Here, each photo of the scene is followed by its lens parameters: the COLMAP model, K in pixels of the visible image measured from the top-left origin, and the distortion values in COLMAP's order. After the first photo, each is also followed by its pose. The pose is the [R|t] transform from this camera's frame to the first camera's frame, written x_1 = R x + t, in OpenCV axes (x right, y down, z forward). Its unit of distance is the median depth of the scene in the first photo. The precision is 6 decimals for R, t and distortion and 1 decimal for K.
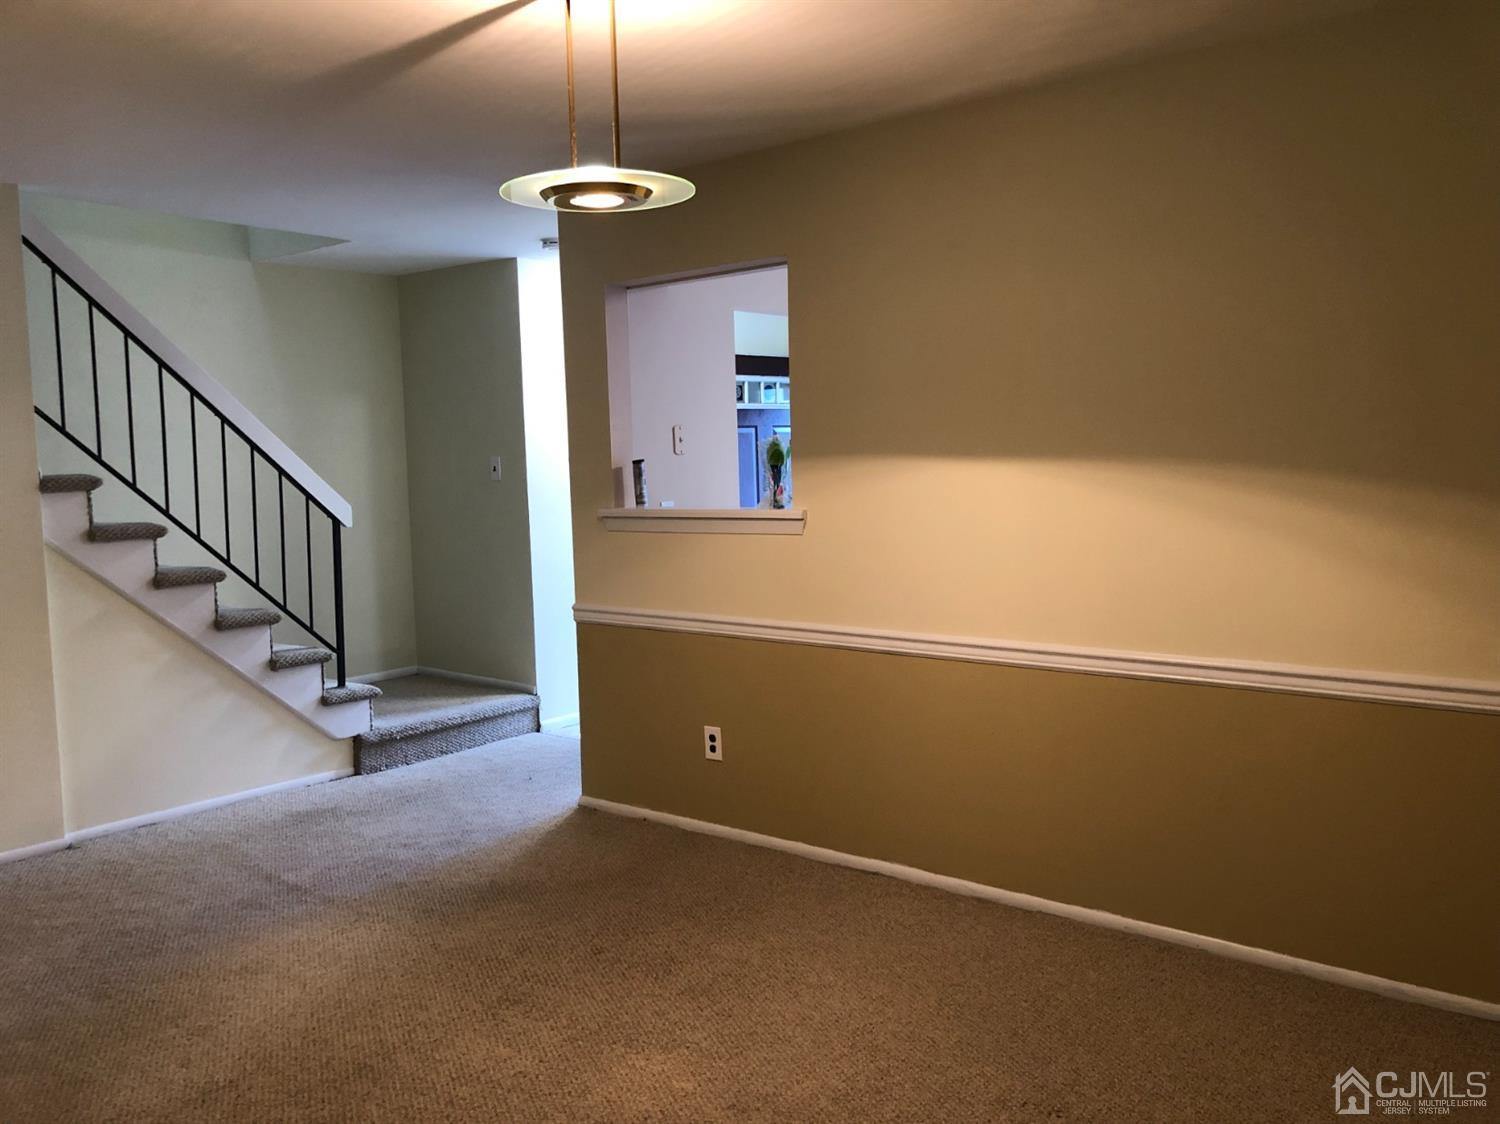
lens RADIAL K [[1223.6, 0, 756.2], [0, 1223.6, 563.2], [0, 0, 1]] dist [0.112956, -0.229314]
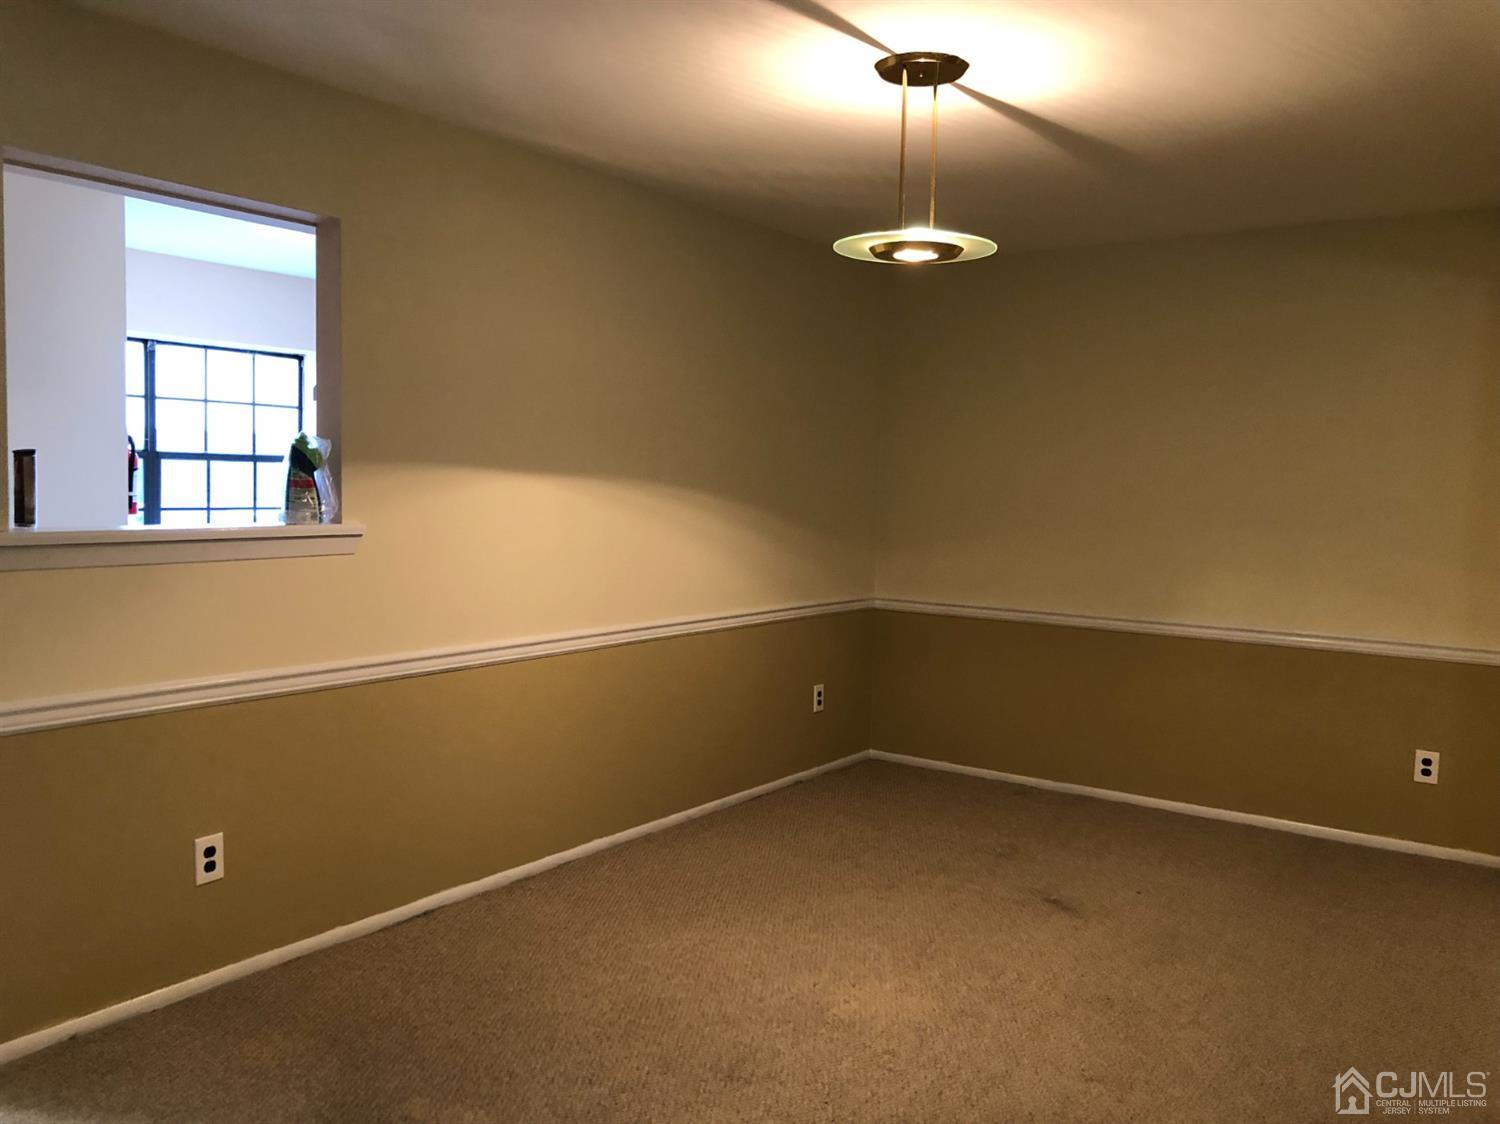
lens RADIAL K [[1223.6, 0, 756.2], [0, 1223.6, 563.2], [0, 0, 1]] dist [0.112956, -0.229314]
pose [[-0.088626, -0.038537, 0.995319, -0.767850], [0.070667, 0.996490, 0.044874, -0.032488], [-0.993555, 0.074313, -0.085591, 0.737195]]
